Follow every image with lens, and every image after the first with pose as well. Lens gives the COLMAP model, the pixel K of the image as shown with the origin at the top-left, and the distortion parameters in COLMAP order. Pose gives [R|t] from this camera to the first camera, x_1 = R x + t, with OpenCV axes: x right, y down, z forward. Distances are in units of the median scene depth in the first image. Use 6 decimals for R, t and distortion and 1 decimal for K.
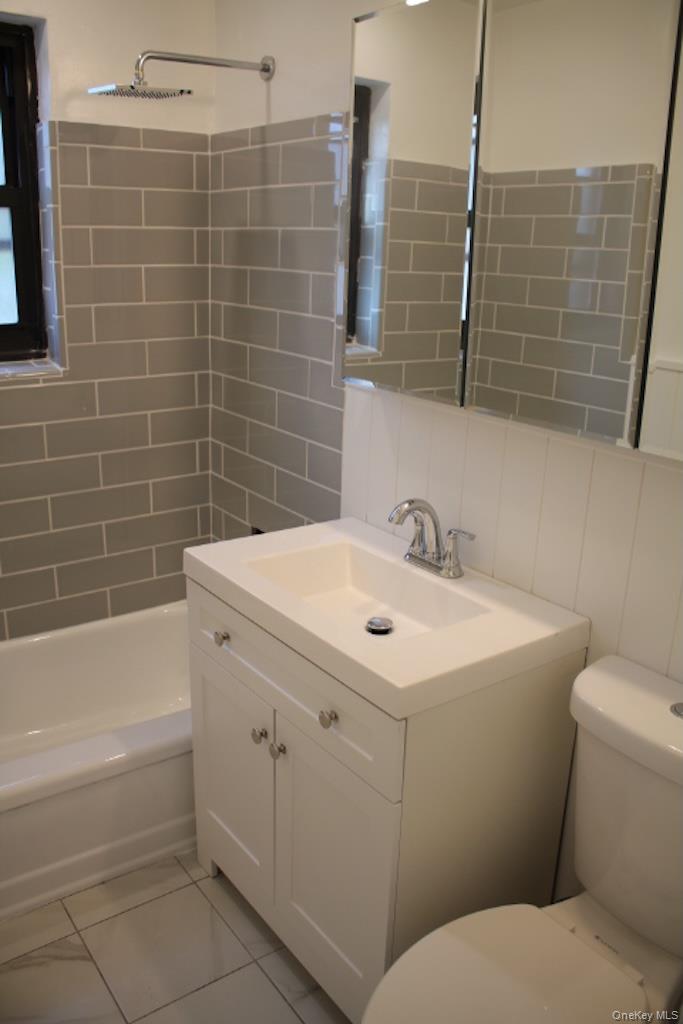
lens RADIAL K [[857.2, 0, 353.6], [0, 857.2, 507.1], [0, 0, 1]] dist [-0.165304, 0.142936]
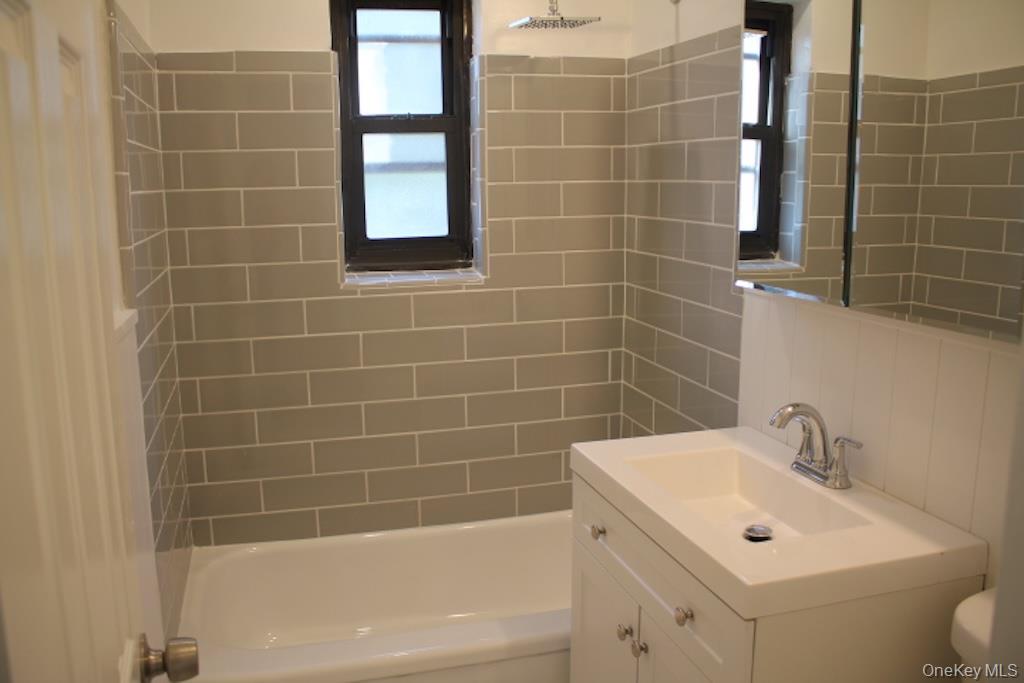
lens RADIAL K [[857.2, 0, 499.4], [0, 857.2, 336.4], [0, 0, 1]] dist [-0.165304, 0.142936]
pose [[0.933868, 0.021497, -0.356972, 0.069553], [-0.064094, 0.992090, -0.107934, 0.029987], [0.351828, 0.123676, 0.927859, -0.006068]]
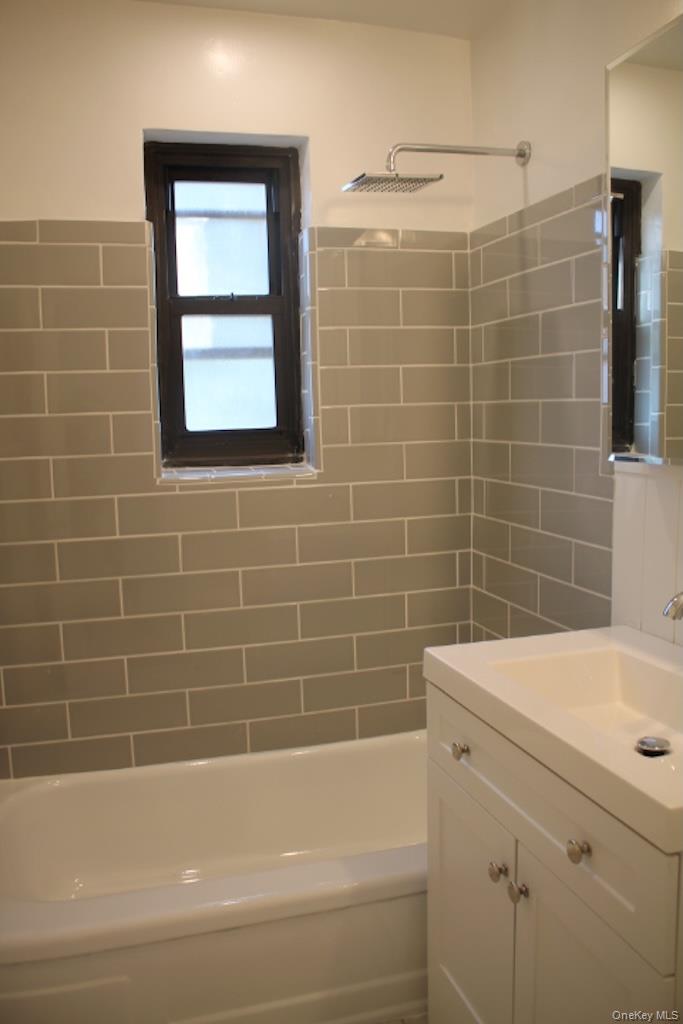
lens RADIAL K [[857.2, 0, 353.6], [0, 857.2, 507.1], [0, 0, 1]] dist [-0.165304, 0.142936]
pose [[0.944184, -0.016778, -0.328990, 0.019933], [-0.043968, 0.983348, -0.176334, 0.051770], [0.326470, 0.180956, 0.927724, 0.105168]]
